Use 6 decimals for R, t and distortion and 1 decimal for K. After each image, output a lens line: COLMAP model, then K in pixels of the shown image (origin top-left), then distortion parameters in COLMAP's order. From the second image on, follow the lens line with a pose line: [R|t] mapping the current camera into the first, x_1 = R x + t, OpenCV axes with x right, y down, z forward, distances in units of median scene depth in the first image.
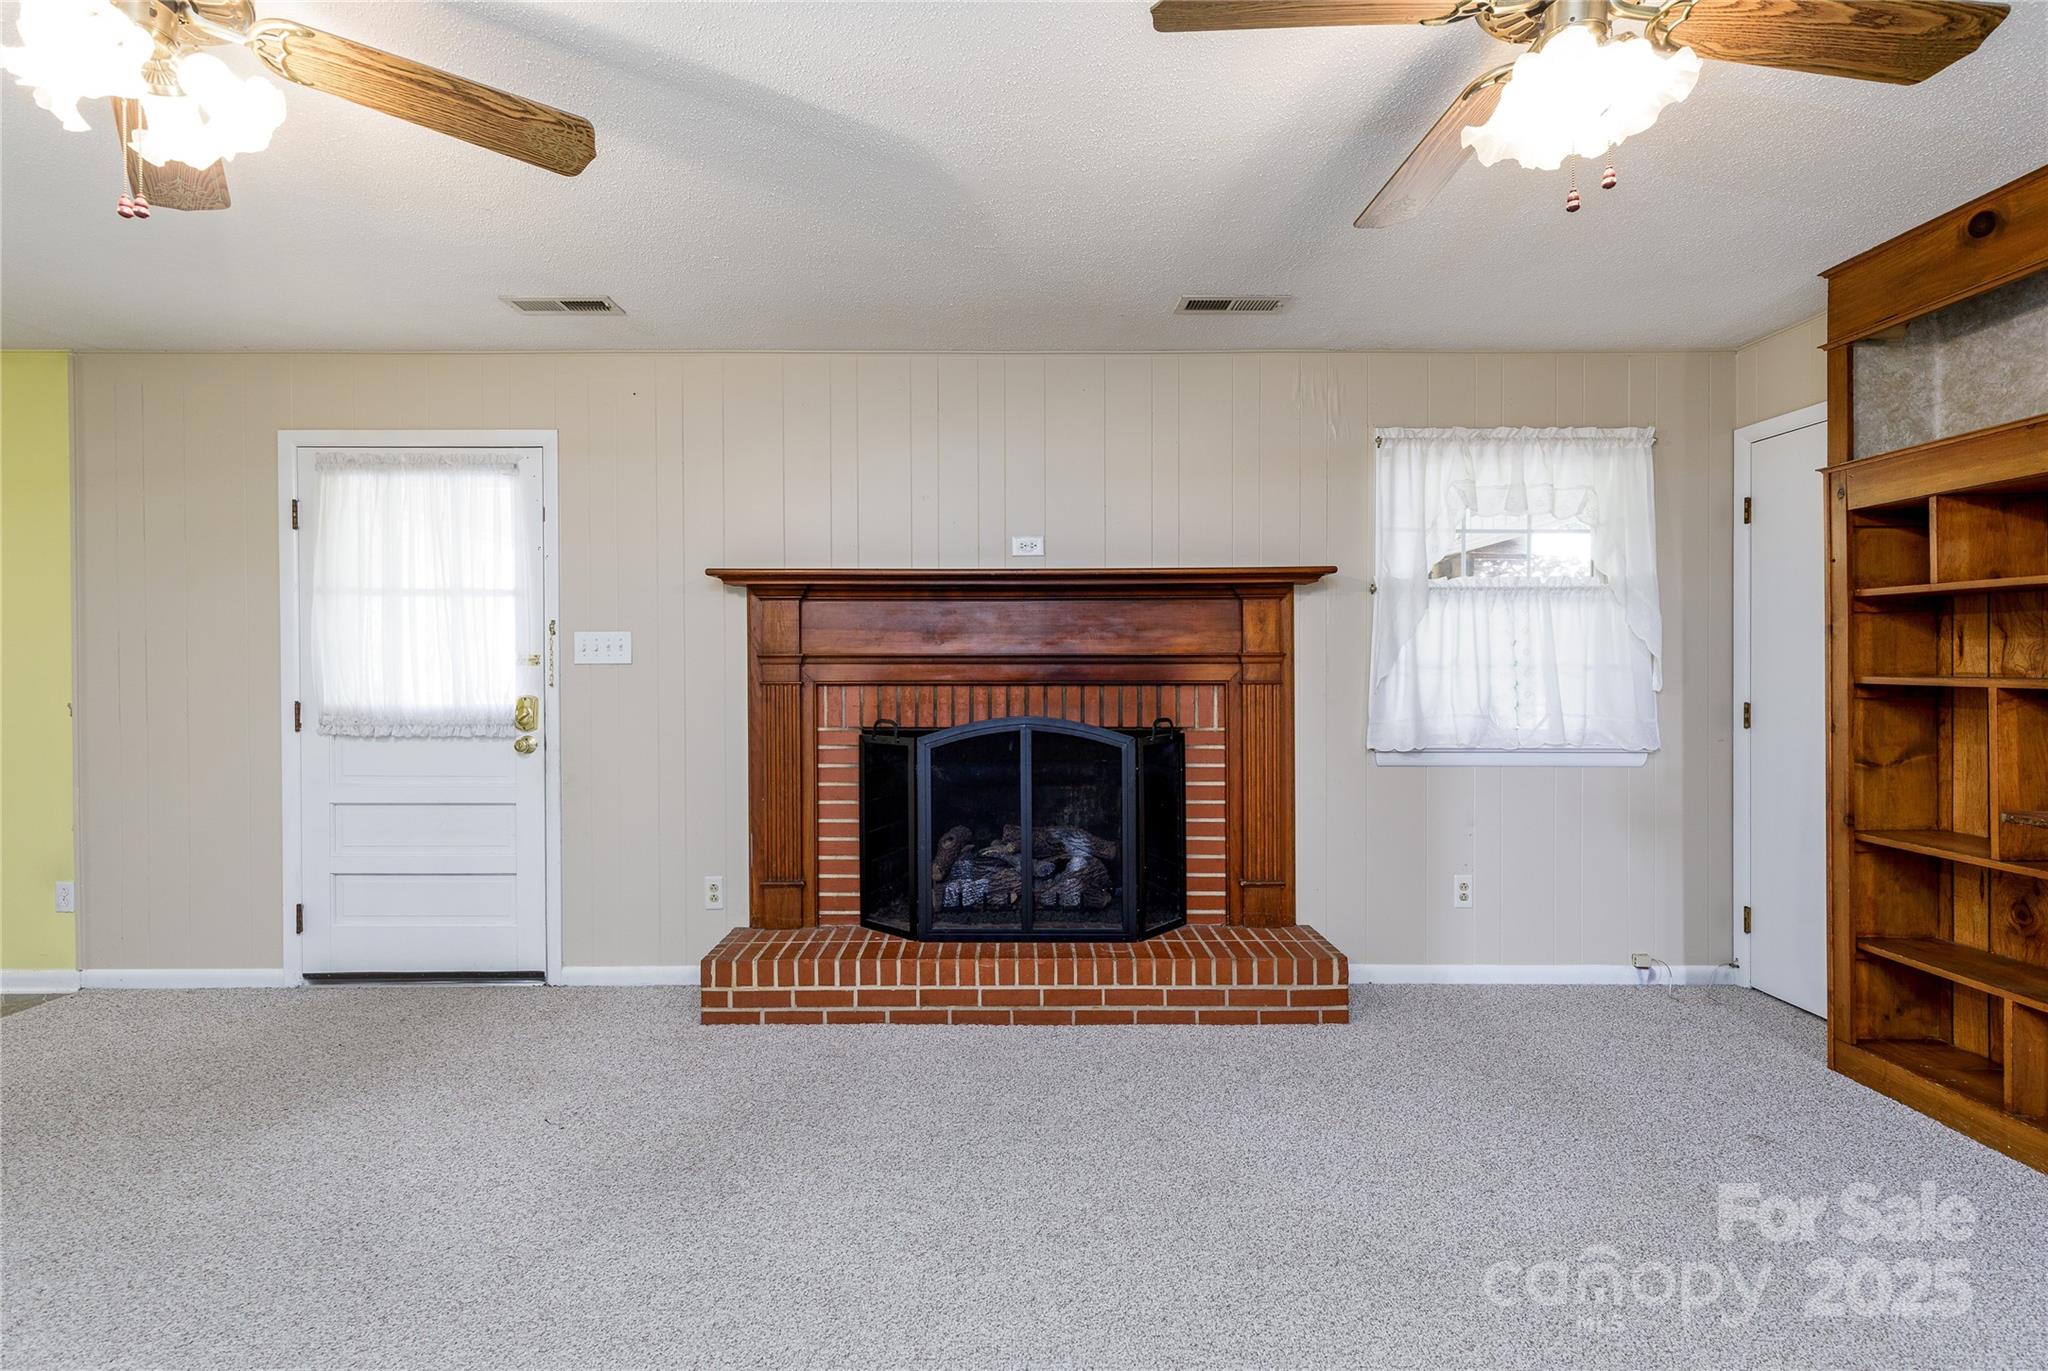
lens RADIAL K [[957.4, 0, 992.0], [0, 957.4, 677.4], [0, 0, 1]] dist [0.005979, 0.000329]
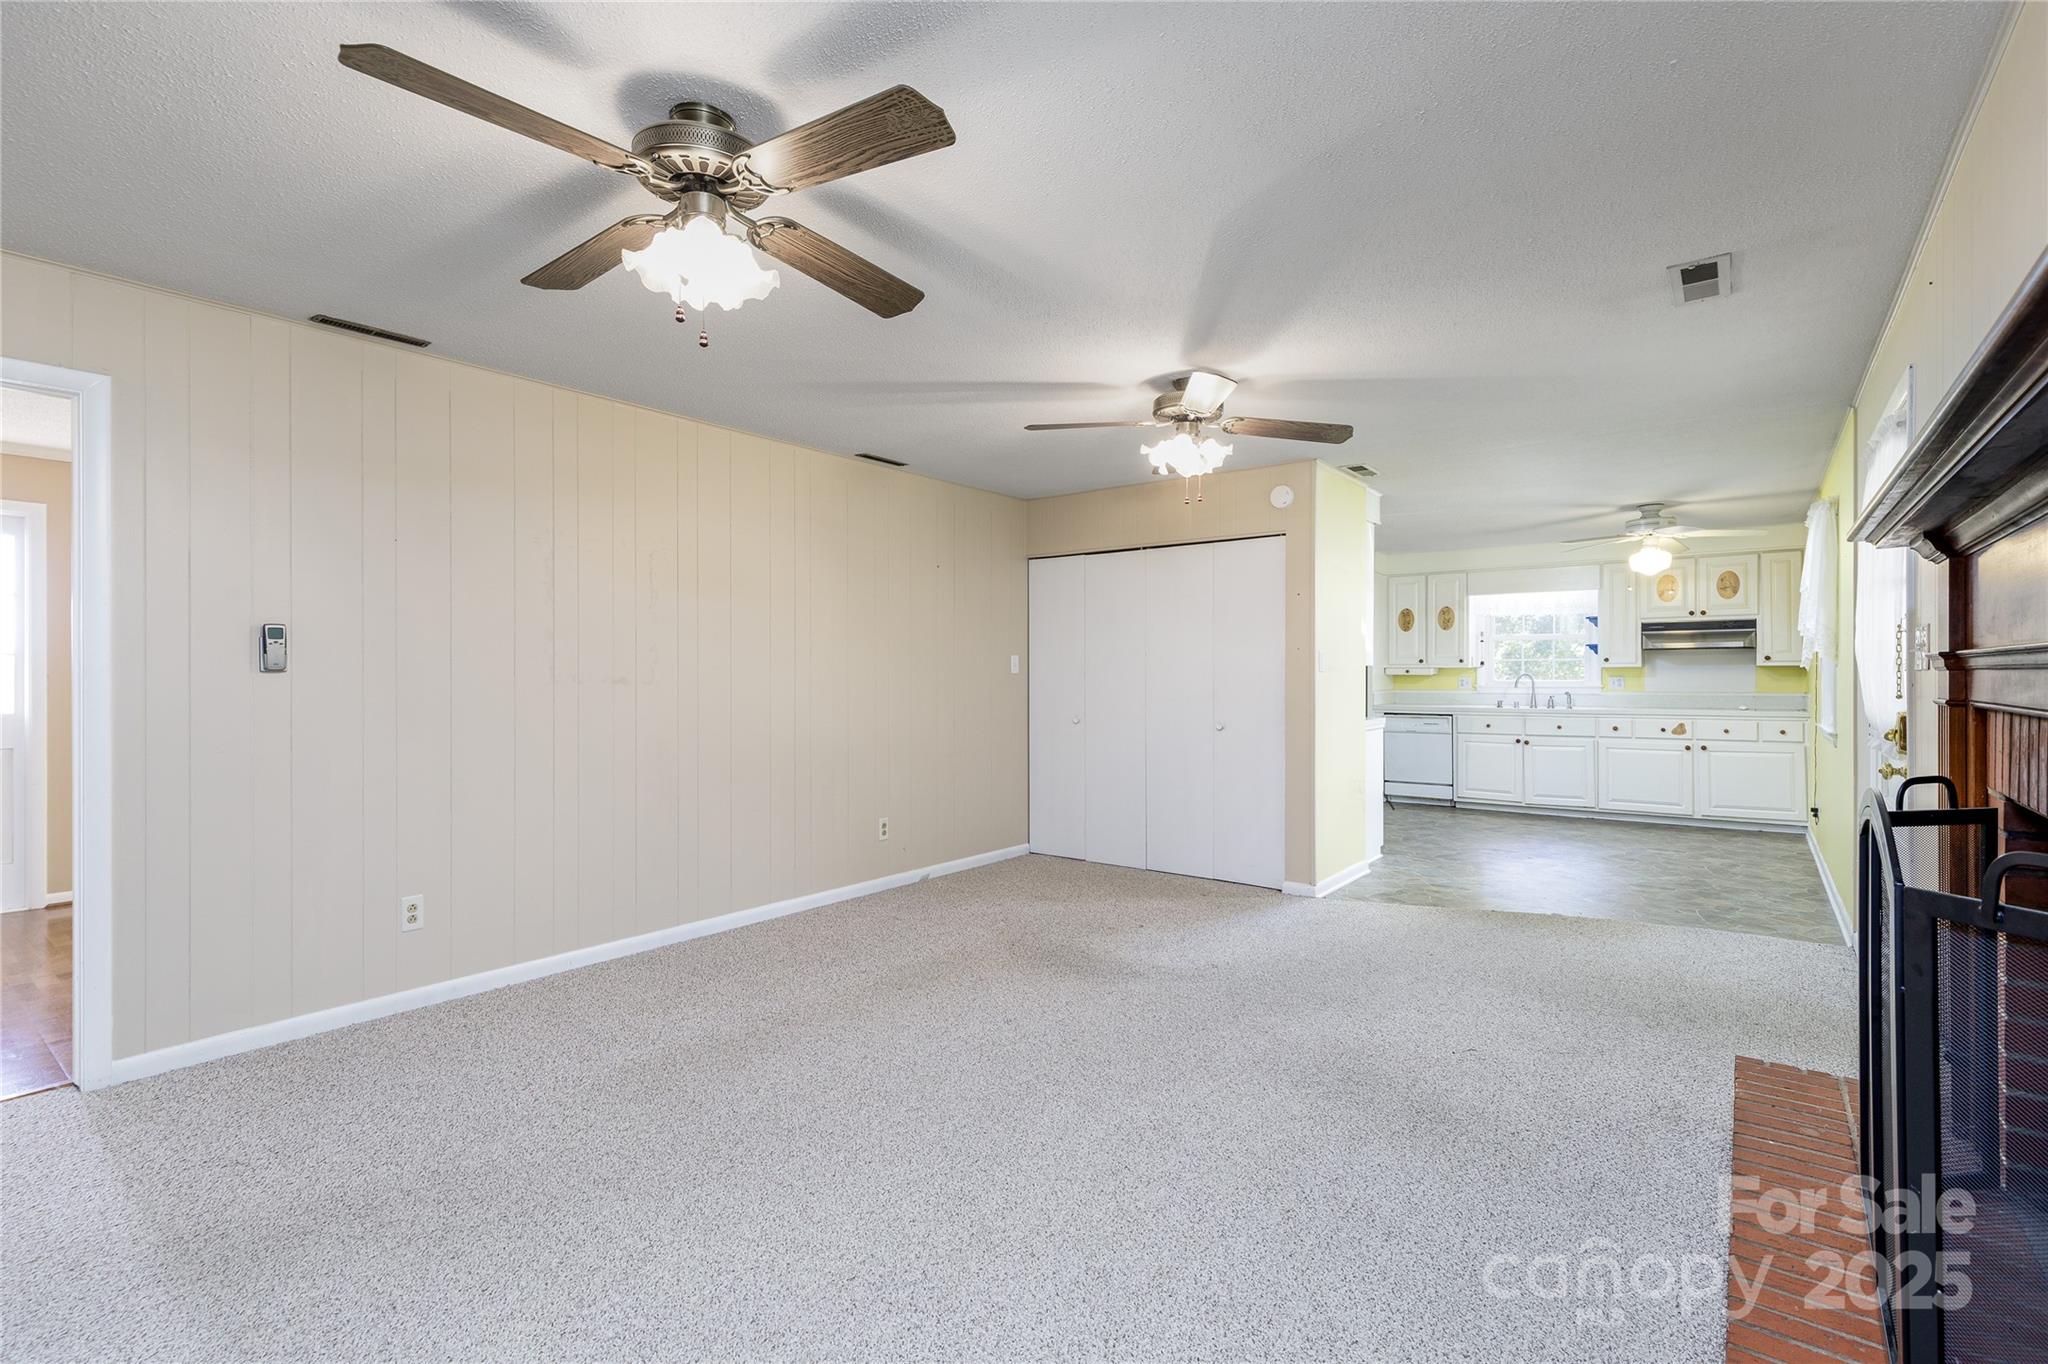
lens RADIAL K [[889.7, 0, 1041.4], [0, 889.7, 674.0], [0, 0, 1]] dist [0.002746, -0.000321]
pose [[-0.591024, -0.000712, -0.806653, 0.551838], [-0.005765, 0.999978, 0.003342, -0.007573], [0.806633, 0.006626, -0.591015, 0.889572]]
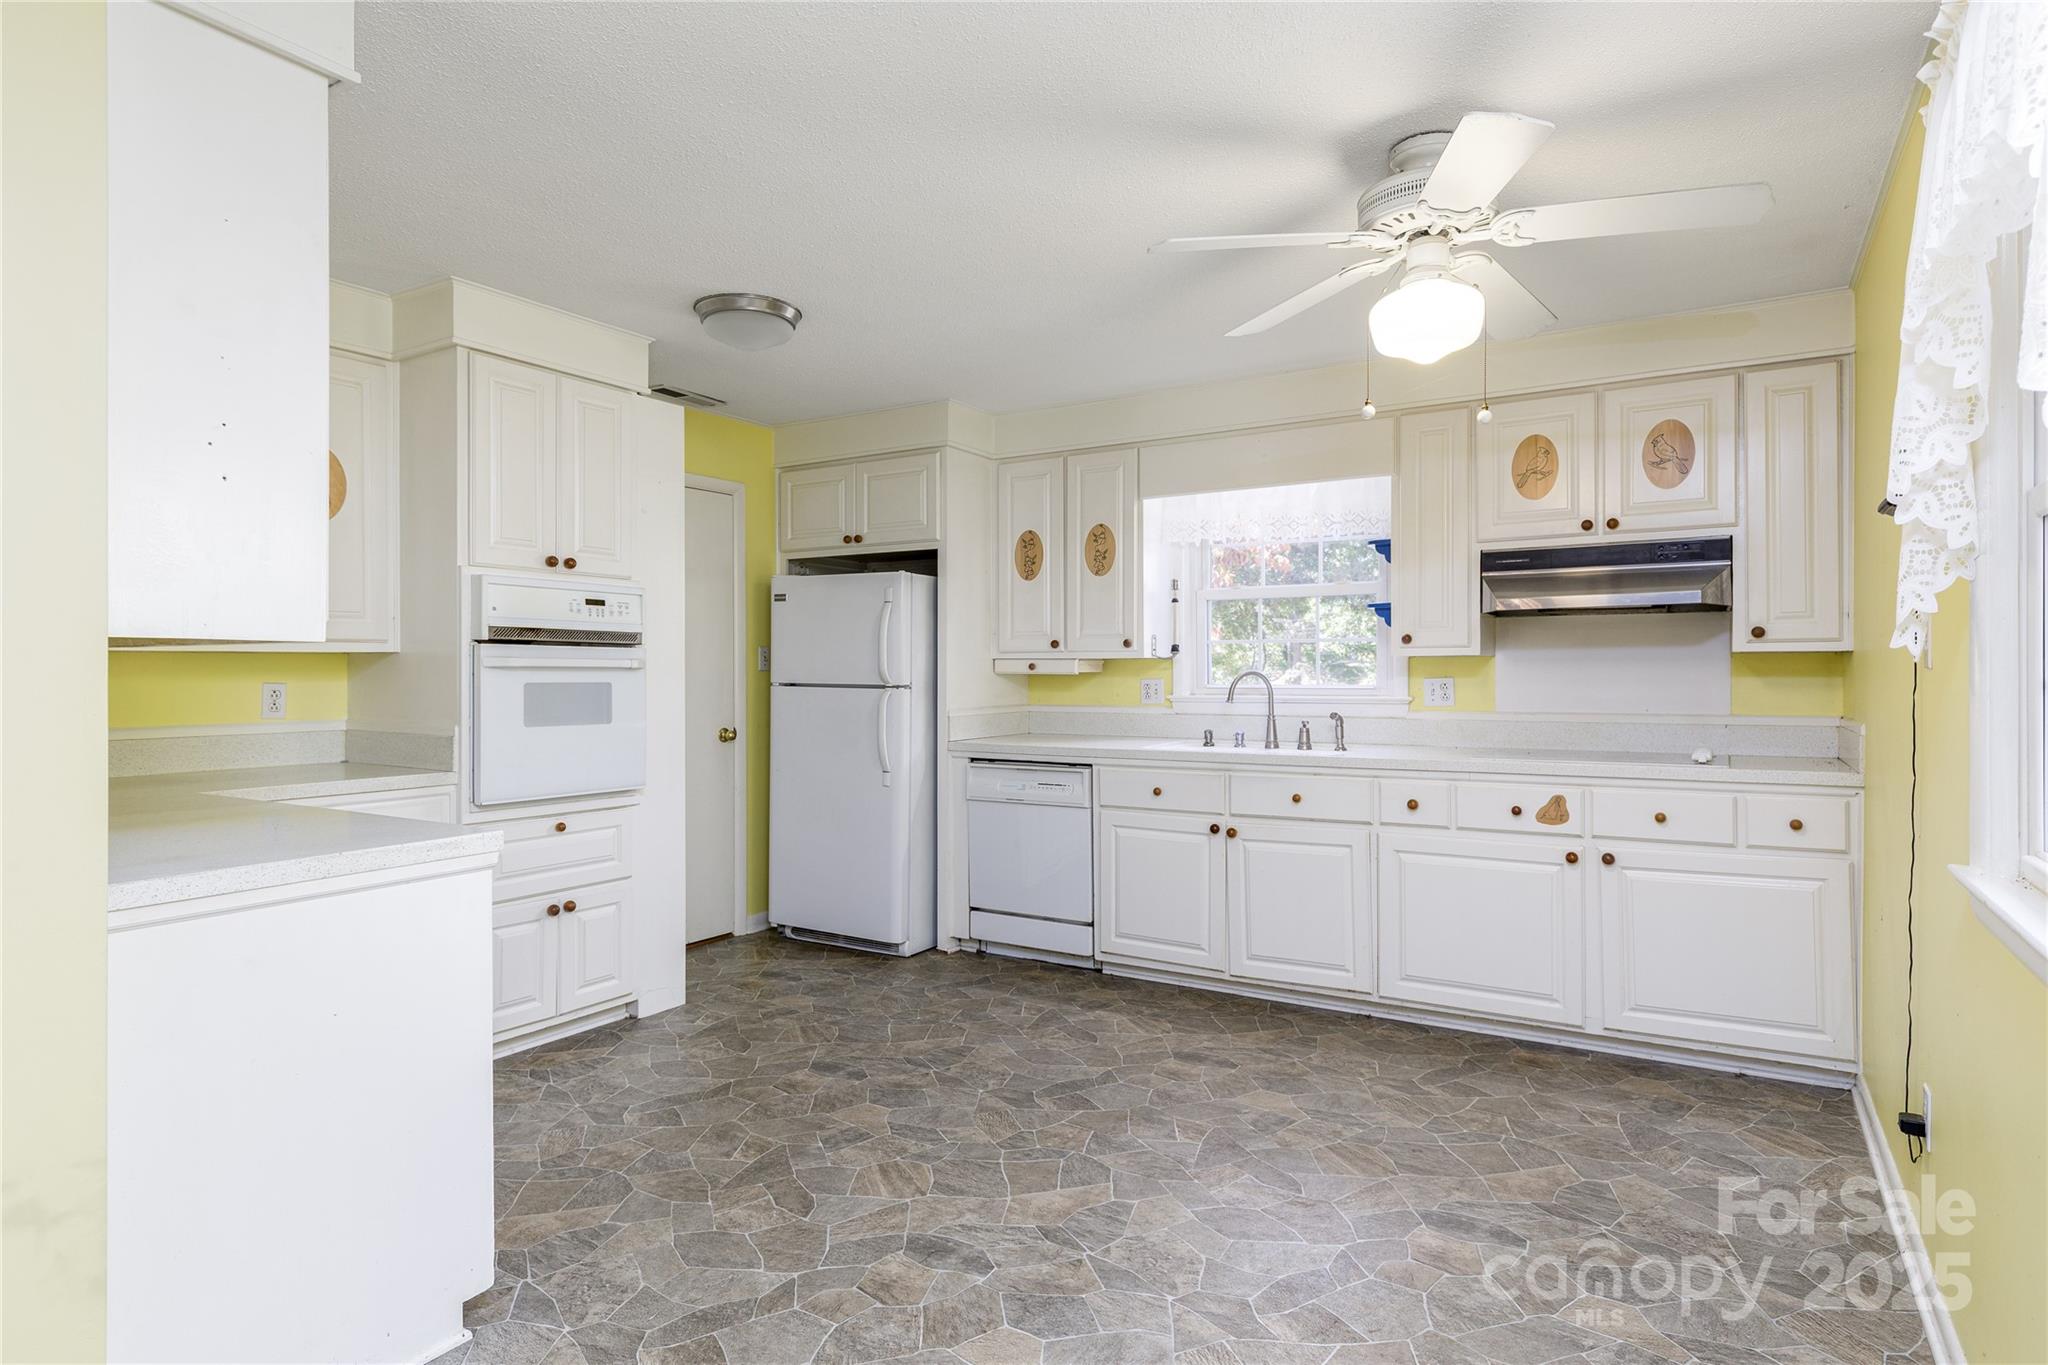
lens RADIAL K [[1083.0, 0, 1029.9], [0, 1083.0, 678.3], [0, 0, 1]] dist [0.004976, -0.002203]
pose [[-0.505073, 0.007329, -0.863046, -0.981648], [-0.003906, 0.999934, 0.010778, -0.012702], [0.863068, 0.008815, -0.505011, 0.955564]]
